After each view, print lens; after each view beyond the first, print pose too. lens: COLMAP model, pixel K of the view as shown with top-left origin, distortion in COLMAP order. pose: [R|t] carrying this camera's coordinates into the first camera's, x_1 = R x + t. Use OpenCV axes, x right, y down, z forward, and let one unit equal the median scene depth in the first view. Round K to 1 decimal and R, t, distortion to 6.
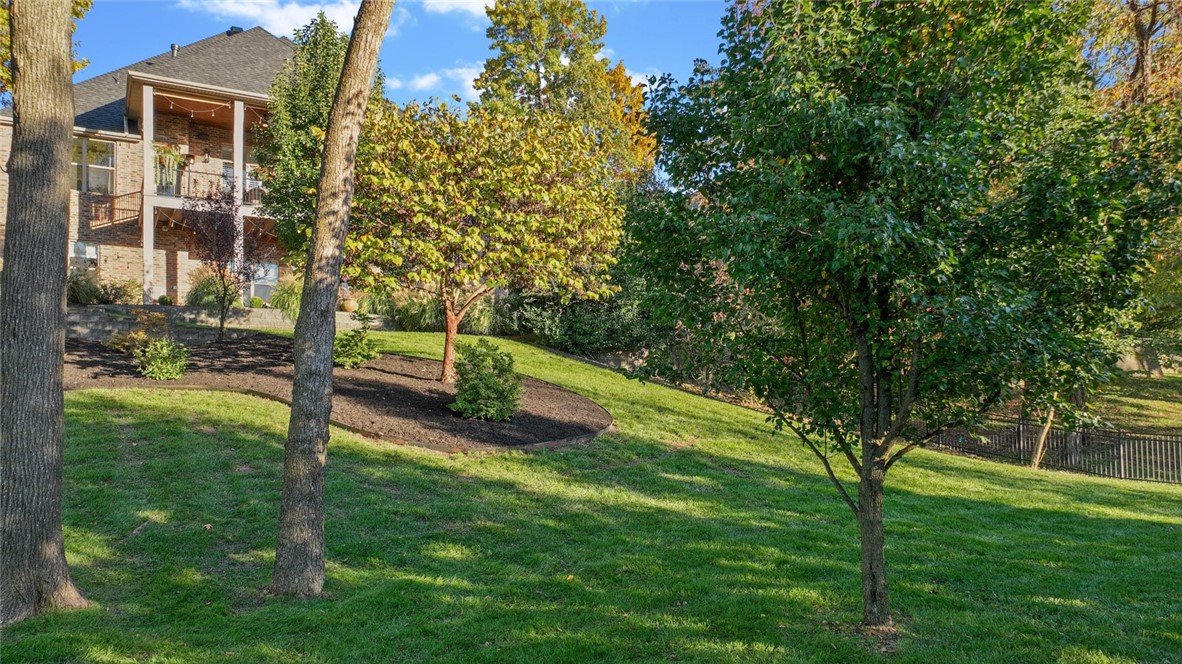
lens RADIAL K [[858.8, 0, 587.9], [0, 858.8, 335.1], [0, 0, 1]] dist [0.001583, 0.023016]
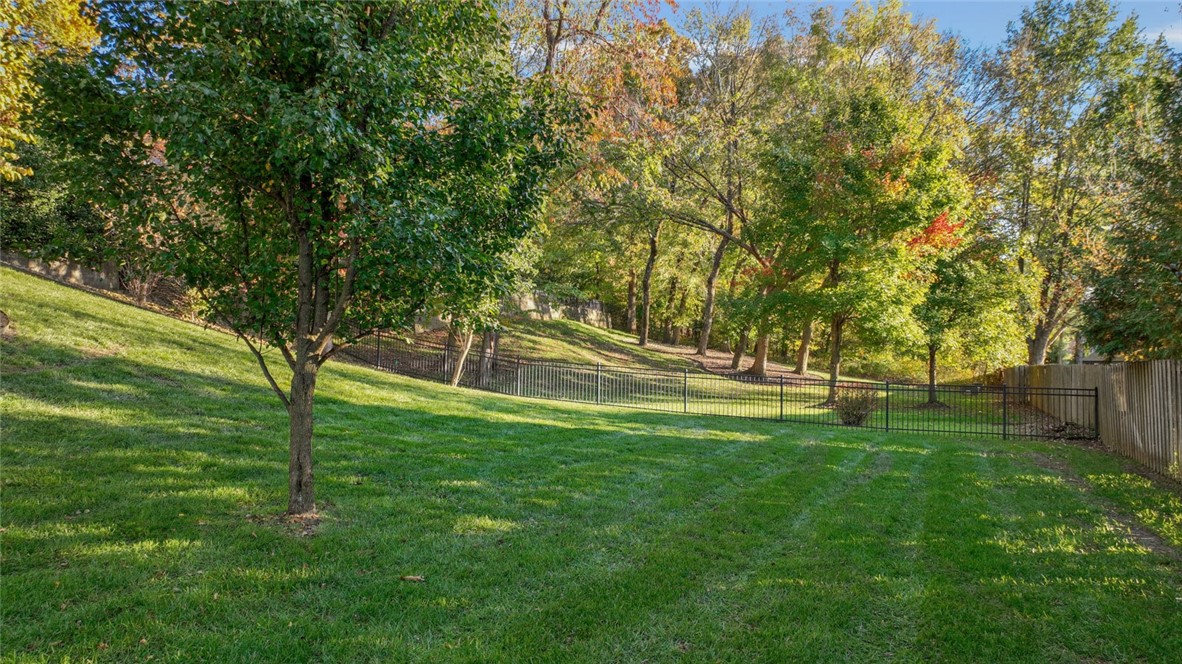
lens RADIAL K [[802.0, 0, 592.7], [0, 802.0, 331.6], [0, 0, 1]] dist [-0.004778, 0.020789]
pose [[0.814030, 0.056330, 0.578084, 0.048124], [-0.057331, 0.998218, -0.016538, 0.109969], [-0.577986, -0.019679, 0.815809, 0.005952]]
